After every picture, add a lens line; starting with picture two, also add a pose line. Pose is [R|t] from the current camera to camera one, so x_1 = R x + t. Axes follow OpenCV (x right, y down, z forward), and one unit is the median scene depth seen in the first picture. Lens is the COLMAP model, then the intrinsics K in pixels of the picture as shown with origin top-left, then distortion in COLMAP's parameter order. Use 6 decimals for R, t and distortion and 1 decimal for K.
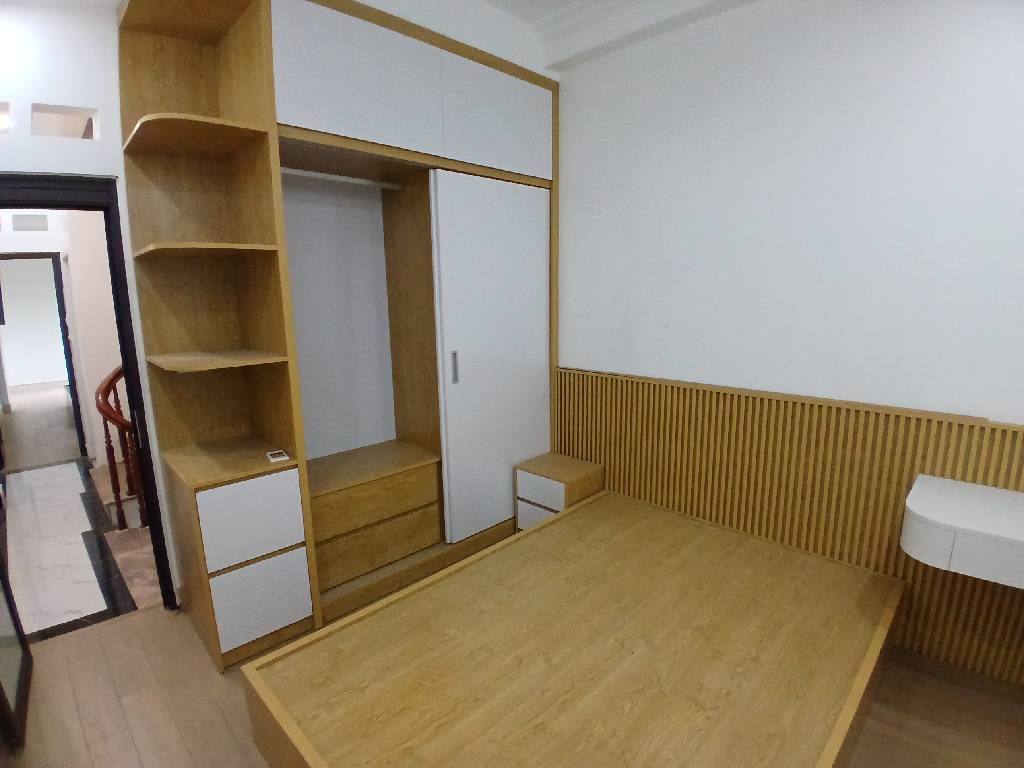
lens RADIAL K [[520.0, 0, 513.4], [0, 520.0, 384.1], [0, 0, 1]] dist [-0.065052, -0.010608]
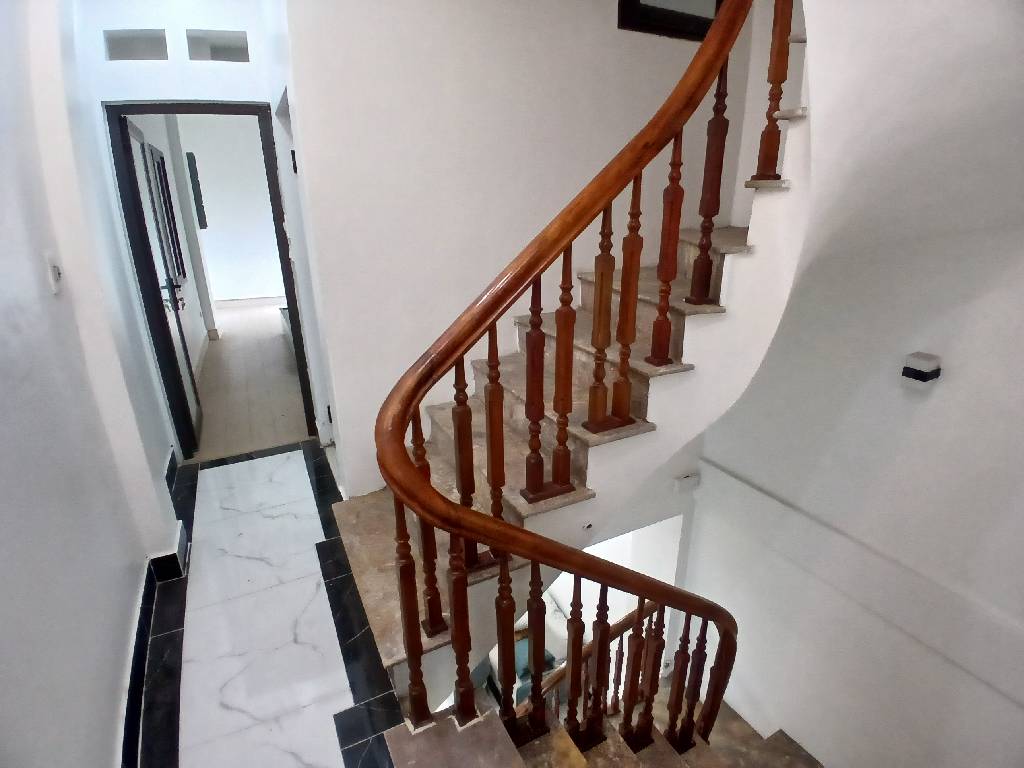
lens RADIAL K [[520.0, 0, 506.8], [0, 520.0, 386.5], [0, 0, 1]] dist [-0.065052, -0.010608]
pose [[0.944384, 0.109773, -0.309981, -0.481837], [-0.050202, 0.979716, 0.193999, -0.071742], [0.324989, -0.167648, 0.930740, 0.515000]]
